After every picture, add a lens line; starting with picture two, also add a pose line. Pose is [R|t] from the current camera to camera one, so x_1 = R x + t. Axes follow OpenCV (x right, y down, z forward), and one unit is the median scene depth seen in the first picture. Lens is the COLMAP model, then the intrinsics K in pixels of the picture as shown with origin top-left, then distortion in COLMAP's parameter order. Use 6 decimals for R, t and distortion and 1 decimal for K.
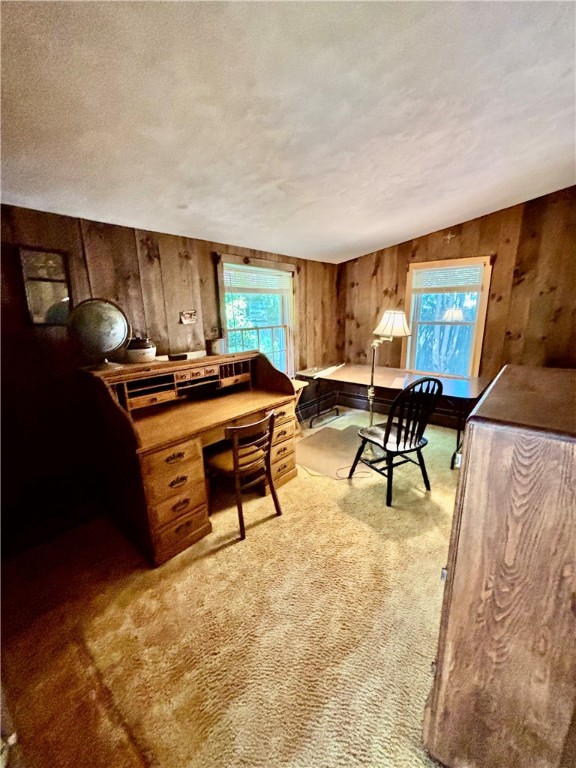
lens RADIAL K [[309.8, 0, 286.5], [0, 309.8, 381.0], [0, 0, 1]] dist [-0.000663, 0.000647]
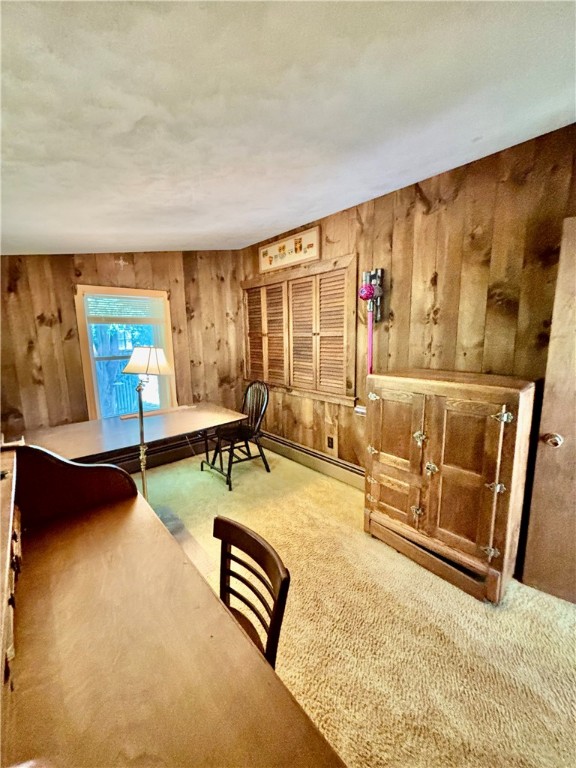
lens RADIAL K [[309.8, 0, 287.3], [0, 309.8, 384.4], [0, 0, 1]] dist [-0.000663, 0.000647]
pose [[0.157704, -0.150672, 0.975924, -0.356833], [0.236825, 0.965219, 0.110749, -0.117631], [-0.958667, 0.213658, 0.187902, 0.473064]]
